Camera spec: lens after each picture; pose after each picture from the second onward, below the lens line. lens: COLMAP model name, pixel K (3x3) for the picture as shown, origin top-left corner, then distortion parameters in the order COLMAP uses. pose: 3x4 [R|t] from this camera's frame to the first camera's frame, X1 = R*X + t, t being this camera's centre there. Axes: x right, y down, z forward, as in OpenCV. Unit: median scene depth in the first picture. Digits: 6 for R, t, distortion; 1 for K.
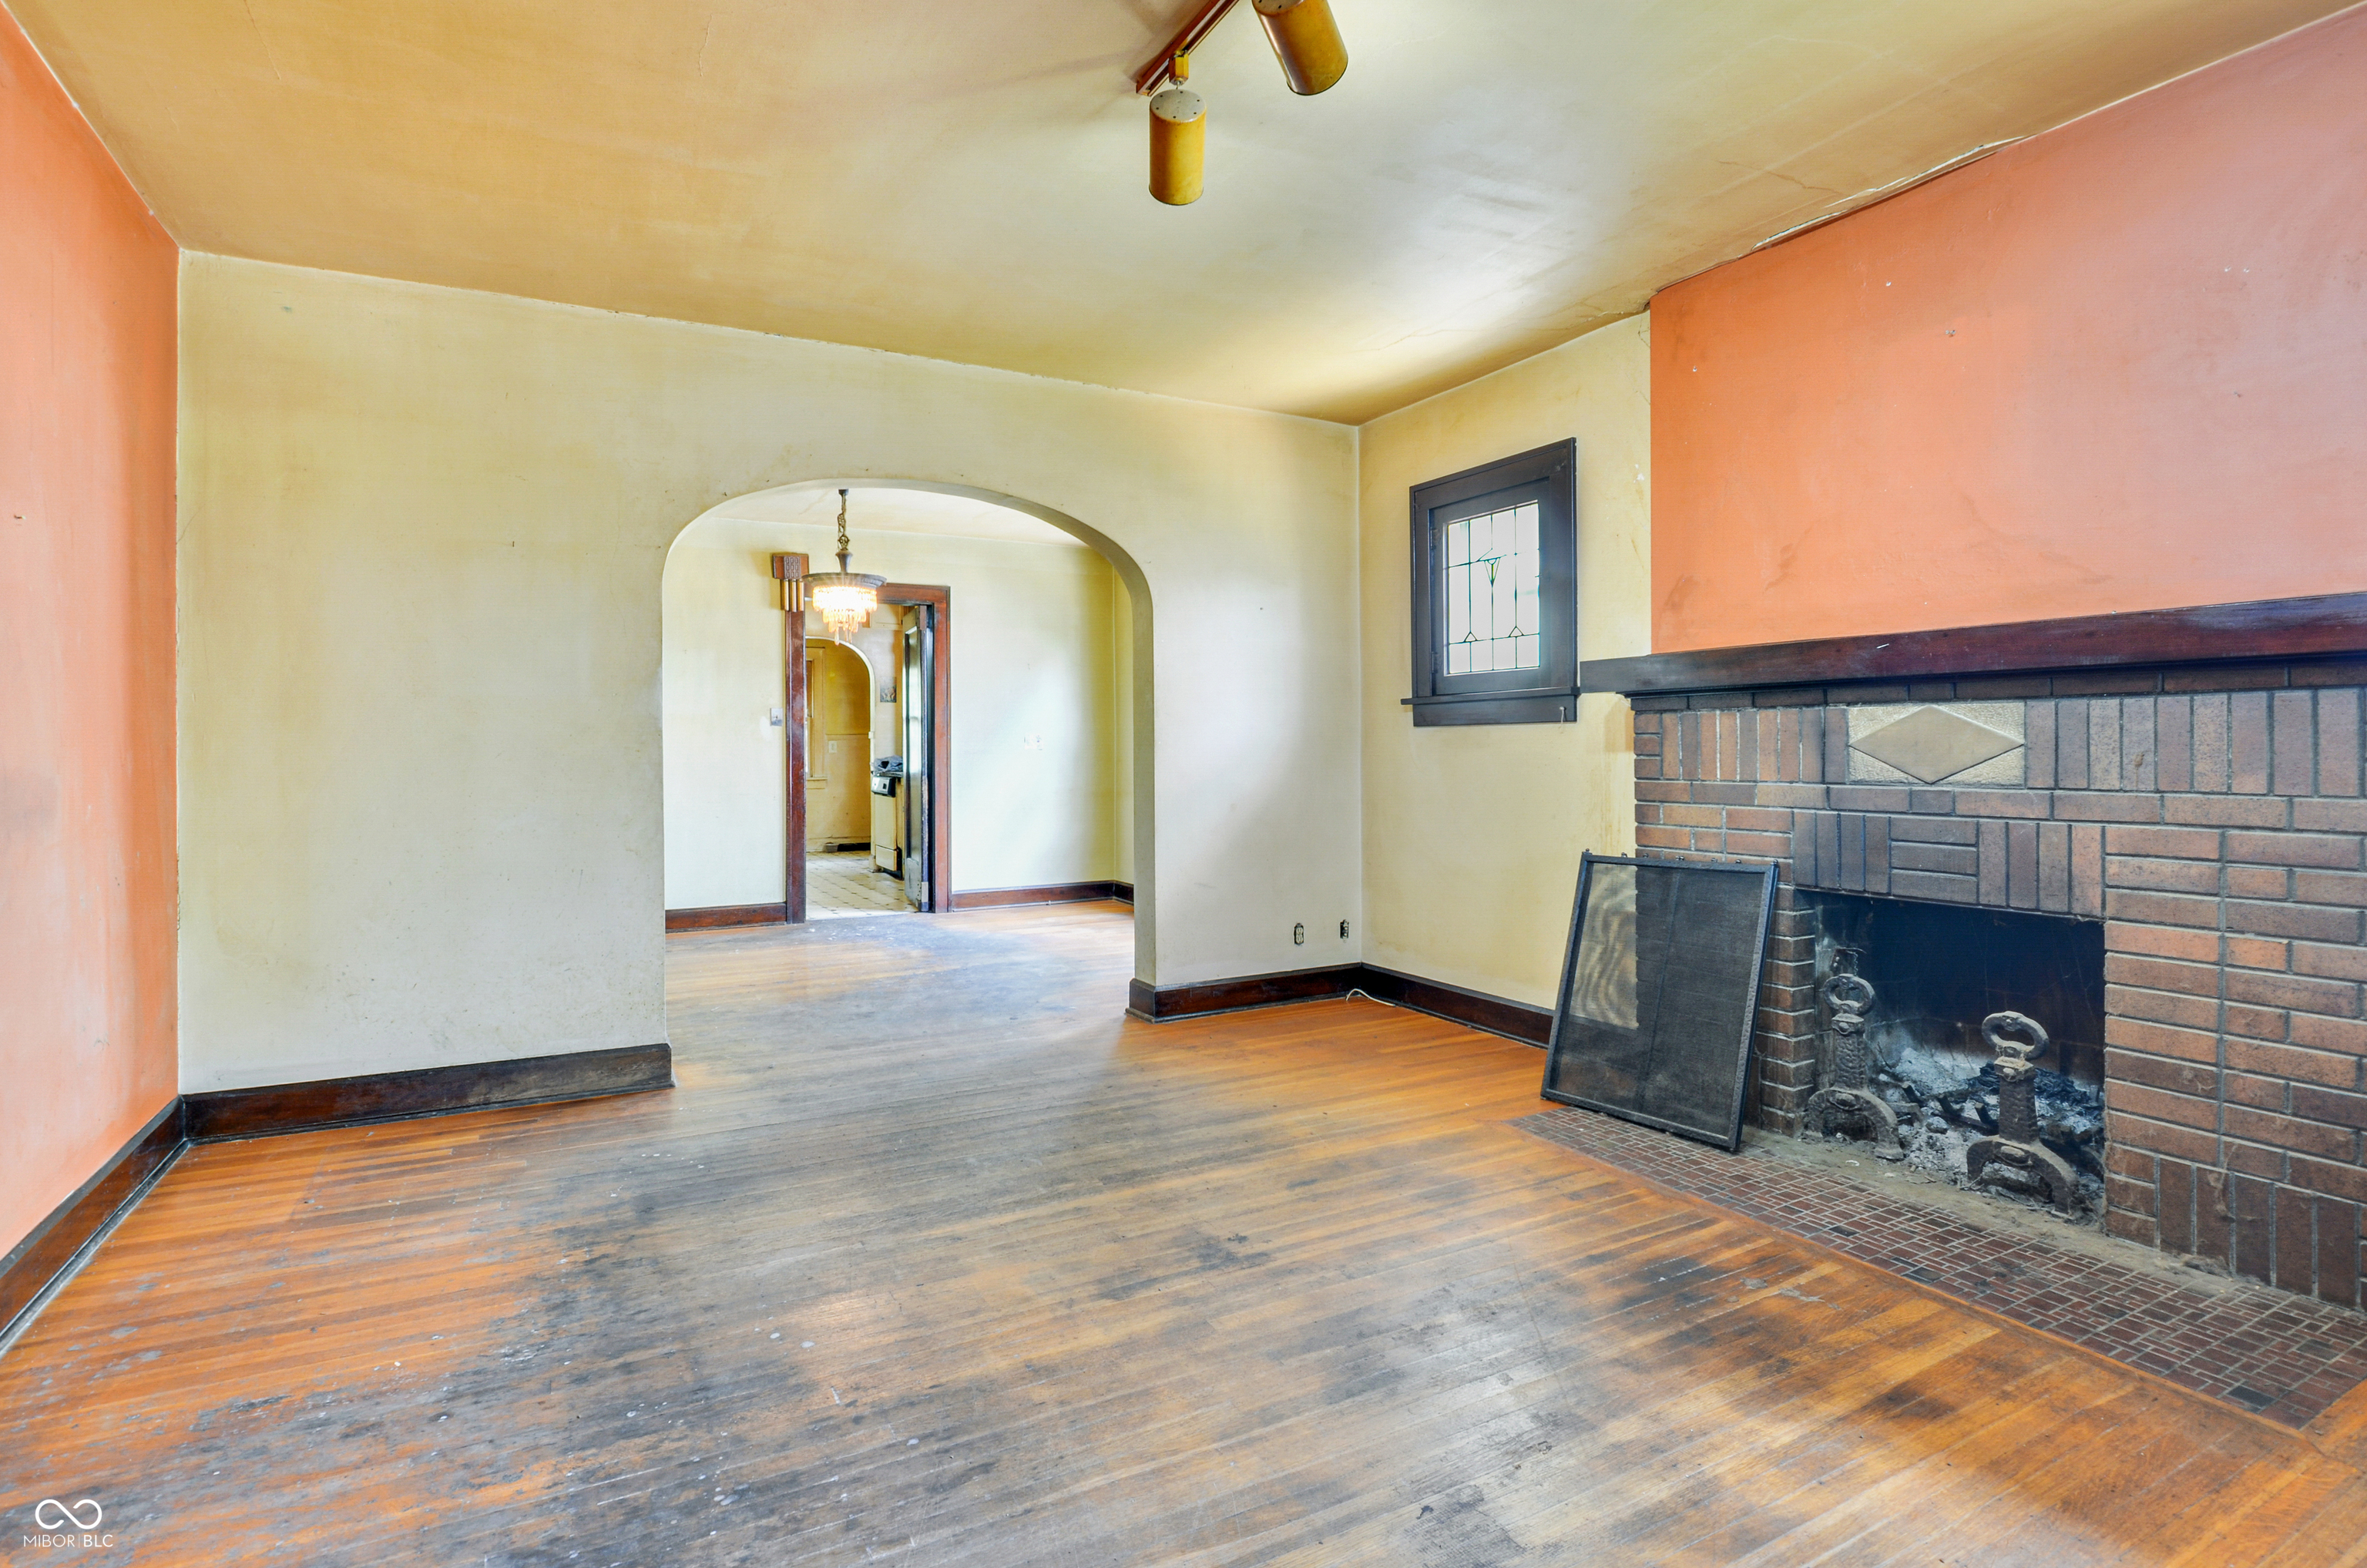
lens RADIAL K [[1202.0, 0, 1184.9], [0, 1202.0, 739.5], [0, 0, 1]] dist [-0.002442, -0.000872]
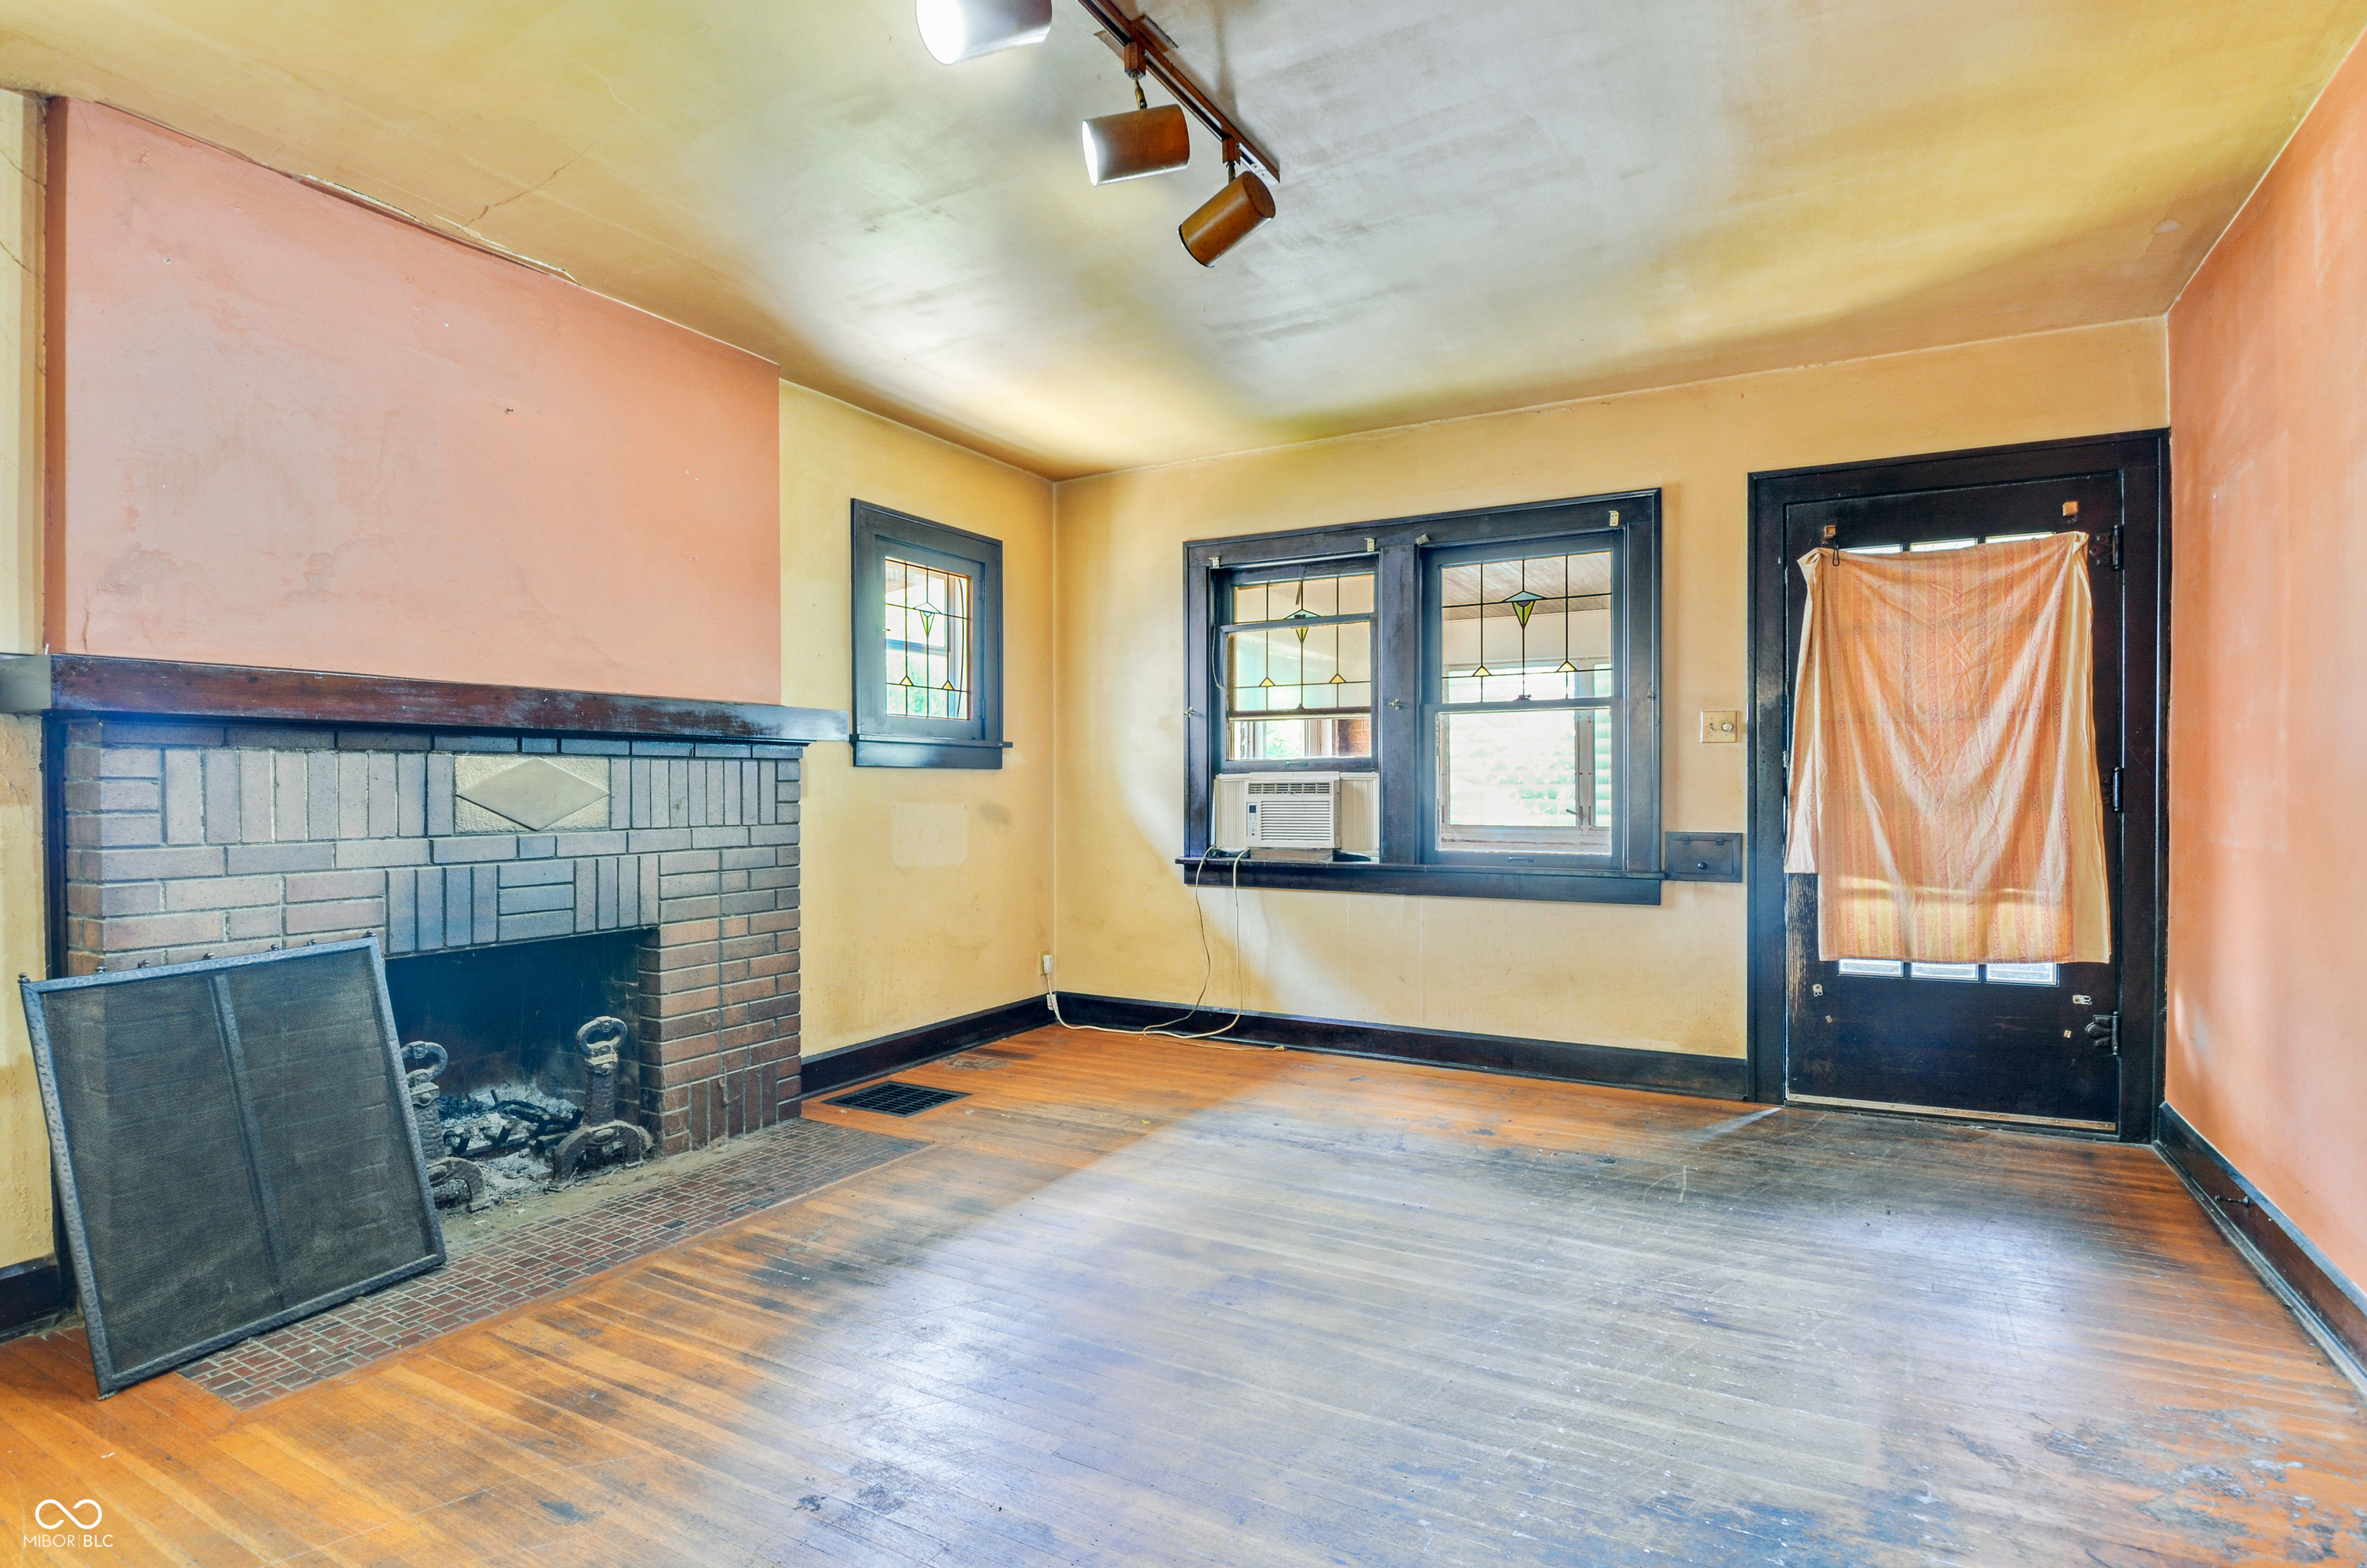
lens RADIAL K [[1174.8, 0, 1179.9], [0, 1174.8, 804.0], [0, 0, 1]] dist [-0.003707, -0.001225]
pose [[-0.529822, 0.000545, 0.848109, -0.603867], [0.006421, 0.999974, 0.003369, 0.013555], [-0.848085, 0.007231, -0.529812, 1.115444]]
